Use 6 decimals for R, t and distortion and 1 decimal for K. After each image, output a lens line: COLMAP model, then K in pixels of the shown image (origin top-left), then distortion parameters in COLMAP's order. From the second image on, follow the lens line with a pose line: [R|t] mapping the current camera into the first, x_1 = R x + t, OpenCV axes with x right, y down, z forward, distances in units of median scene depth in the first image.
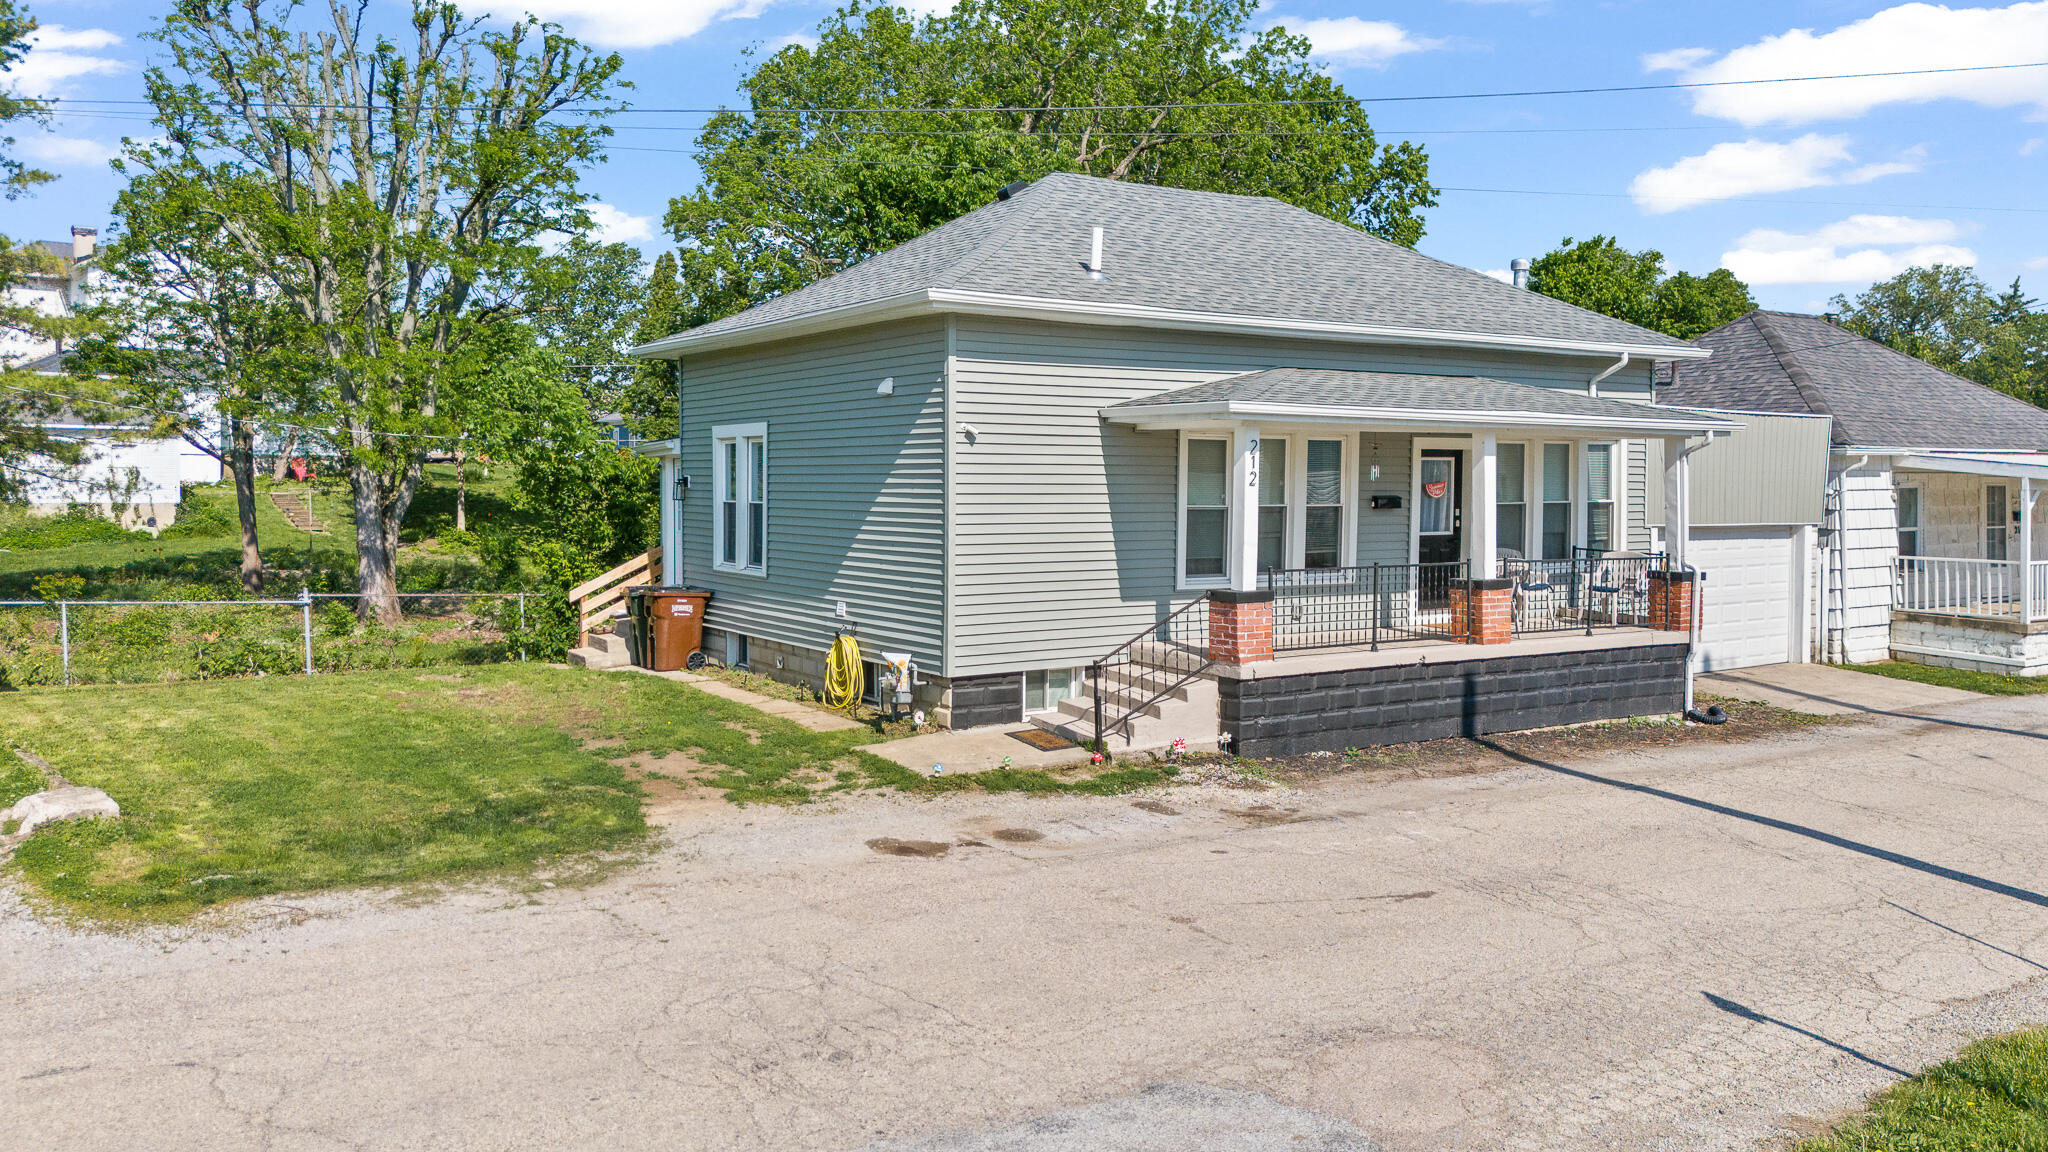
lens RADIAL K [[1521.4, 0, 1000.1], [0, 1521.4, 541.3], [0, 0, 1]] dist [0.113371, -0.147440]
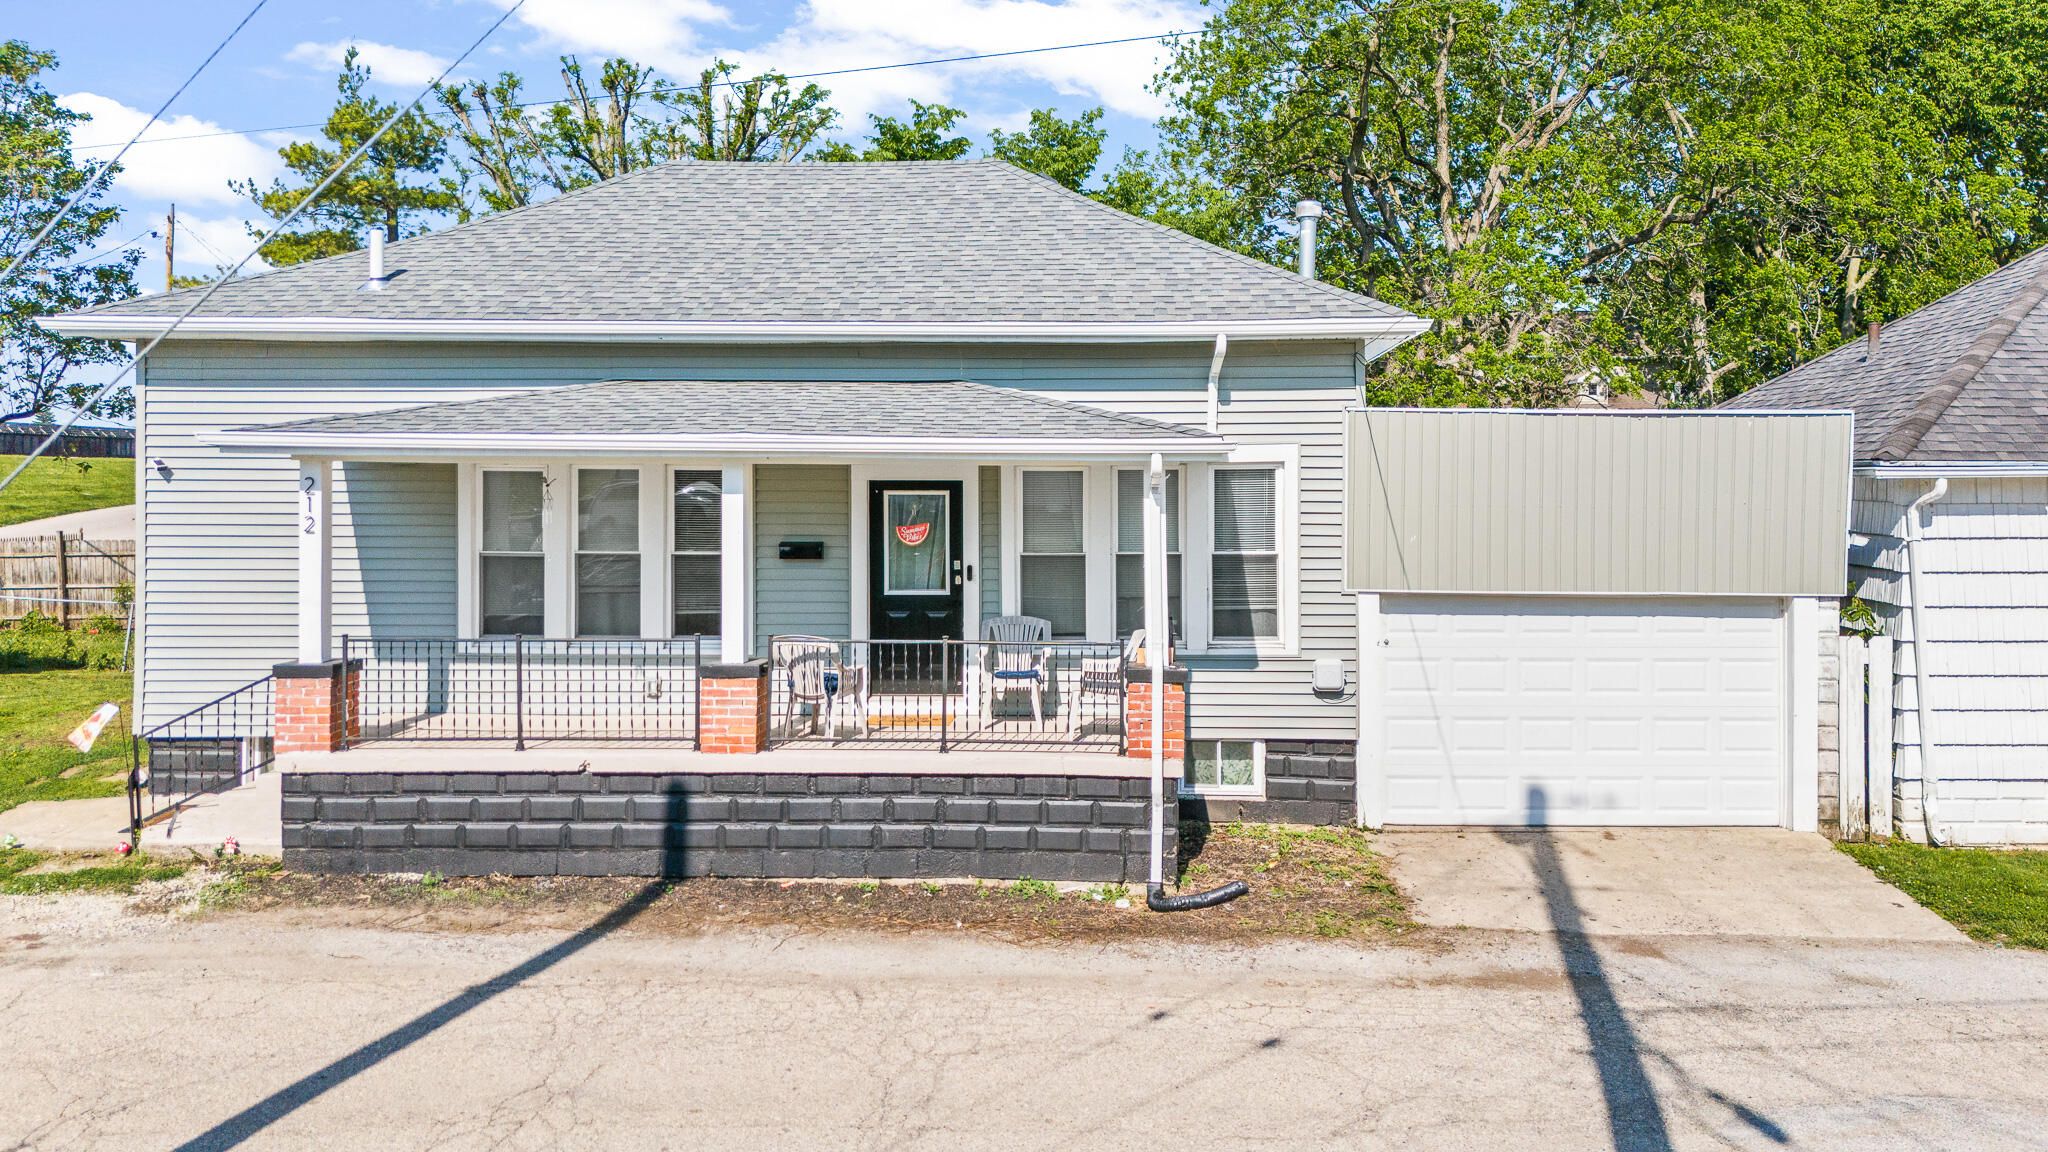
lens RADIAL K [[1513.7, 0, 1067.0], [0, 1513.7, 481.8], [0, 0, 1]] dist [0.052904, -0.039369]
pose [[0.827005, -0.001632, -0.562192, 0.801613], [-0.020915, 0.999214, -0.033666, -0.037858], [0.561805, 0.039600, 0.826321, 0.460981]]
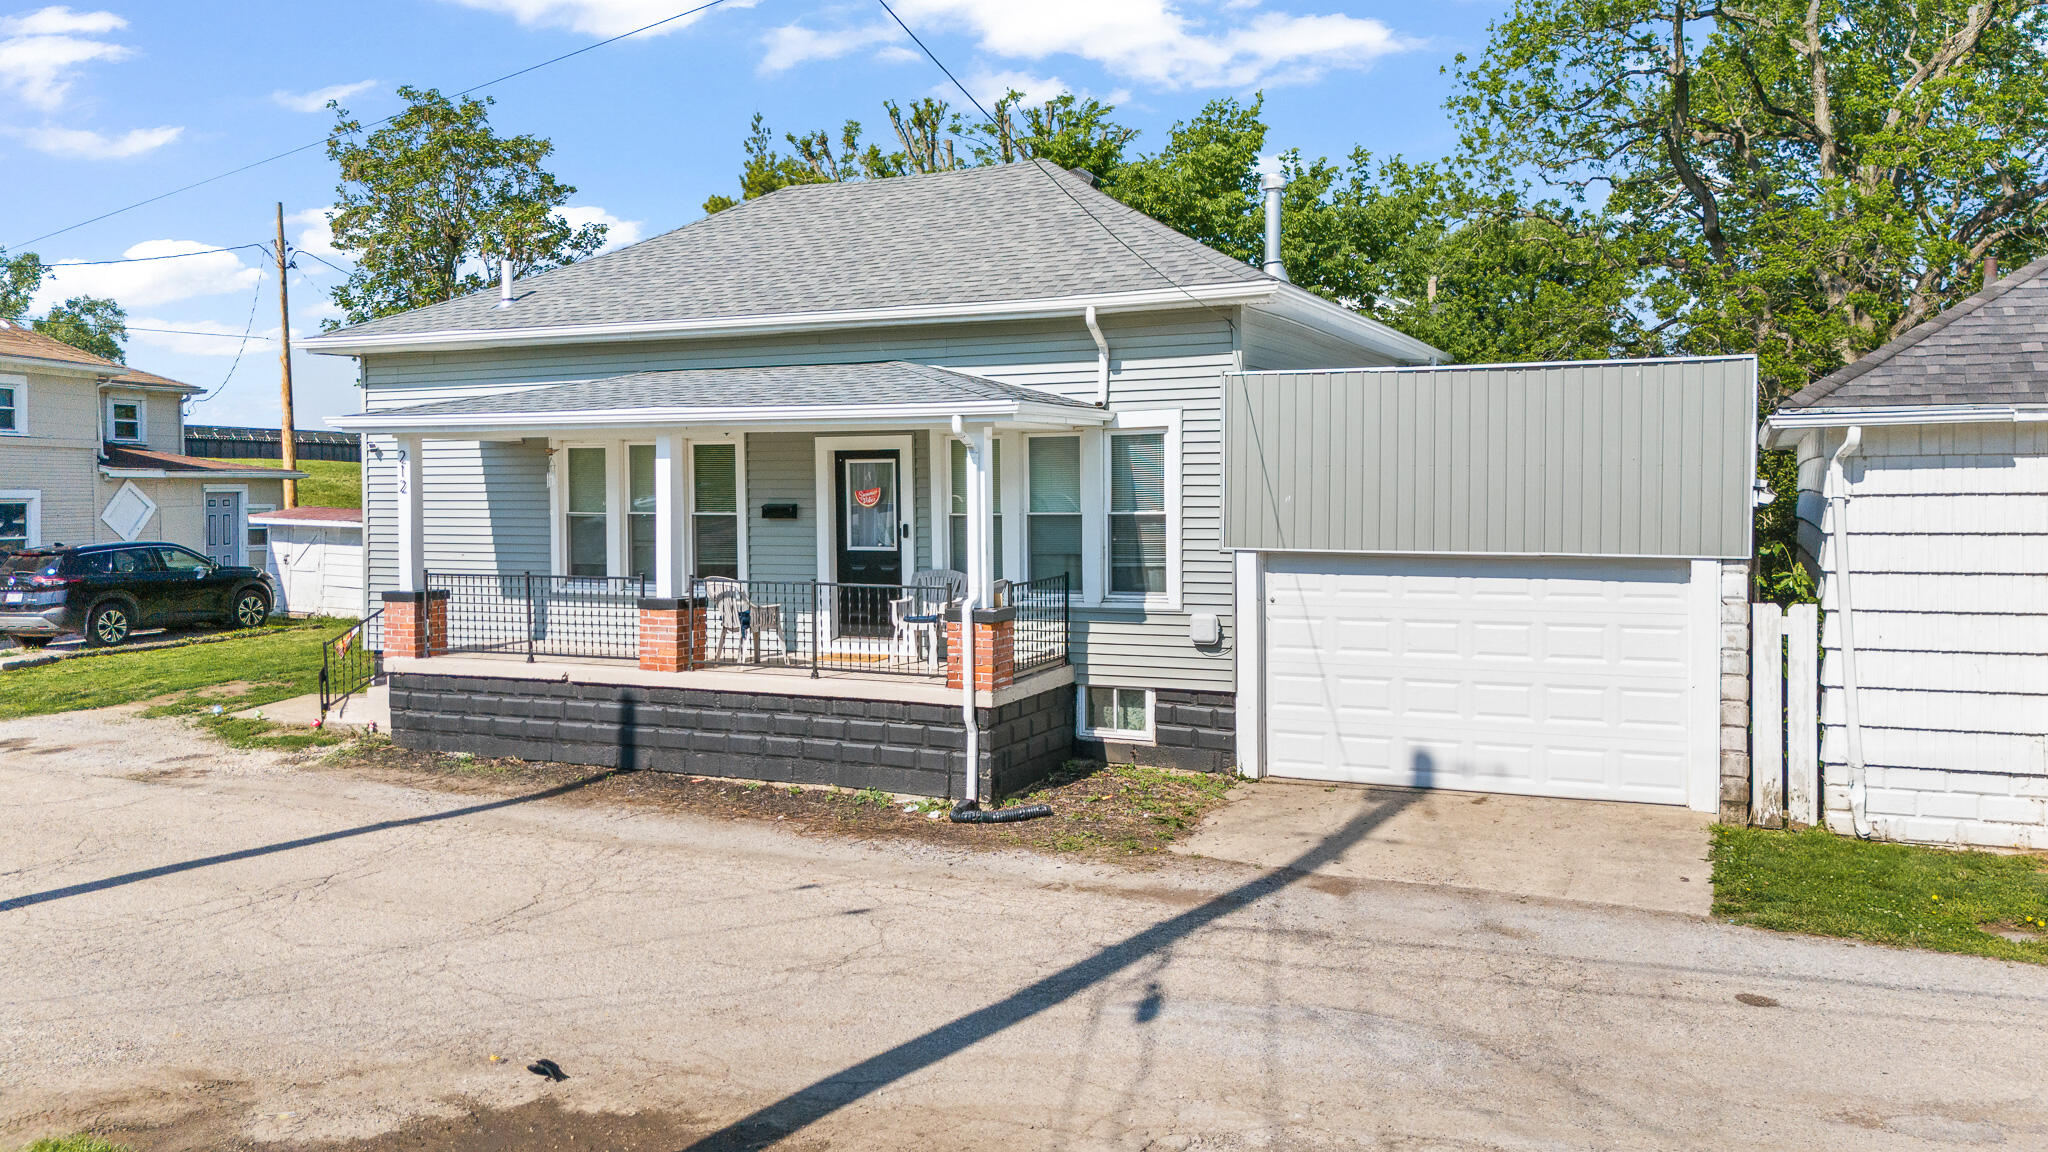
lens RADIAL K [[1496.7, 0, 1027.5], [0, 1496.7, 520.9], [0, 0, 1]] dist [0.046668, -0.003959]
pose [[0.547727, 0.009925, -0.836598, 1.087324], [-0.026945, 0.999620, -0.005783, -0.019249], [0.836223, 0.025710, 0.547787, 0.655842]]
